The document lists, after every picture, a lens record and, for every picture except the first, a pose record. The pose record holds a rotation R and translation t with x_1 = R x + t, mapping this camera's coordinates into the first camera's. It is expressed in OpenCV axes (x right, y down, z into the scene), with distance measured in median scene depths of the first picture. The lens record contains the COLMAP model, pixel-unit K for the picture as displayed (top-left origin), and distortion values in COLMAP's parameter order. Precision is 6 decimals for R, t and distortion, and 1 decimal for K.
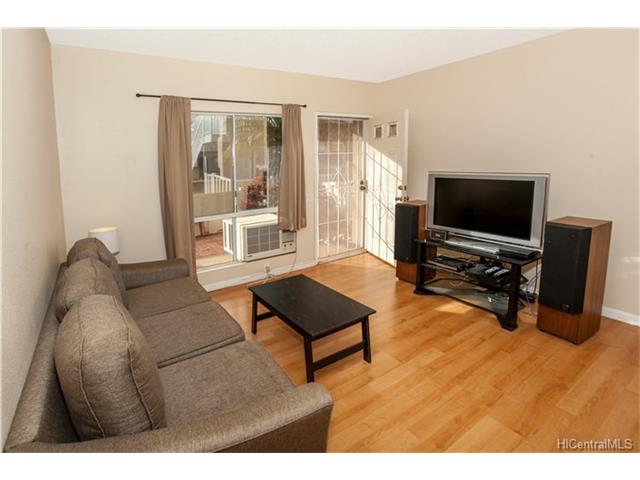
lens RADIAL K [[345.9, 0, 317.2], [0, 345.9, 194.4], [0, 0, 1]] dist [-0.076682, 0.035342]
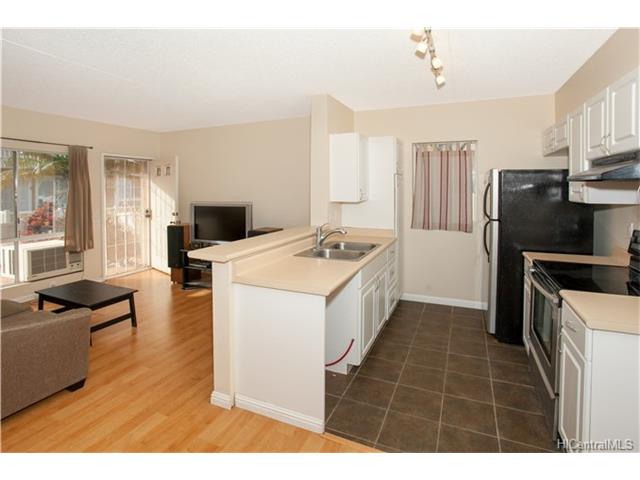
lens RADIAL K [[334.5, 0, 305.8], [0, 334.5, 207.6], [0, 0, 1]] dist [-0.066777, 0.032949]
pose [[0.869060, -0.000801, 0.494706, 0.049302], [0.029433, 0.998311, -0.050089, 0.034022], [-0.493830, 0.058091, 0.867616, -0.352410]]
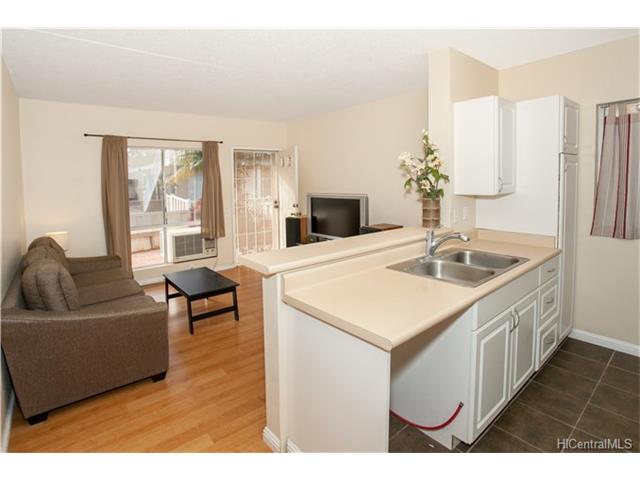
lens RADIAL K [[334.5, 0, 305.8], [0, 334.5, 207.6], [0, 0, 1]] dist [-0.066777, 0.032949]
pose [[0.997401, 0.003964, 0.071946, 0.184795], [-0.002043, 0.999640, -0.026752, 0.021473], [-0.072026, 0.026535, 0.997050, -0.257545]]
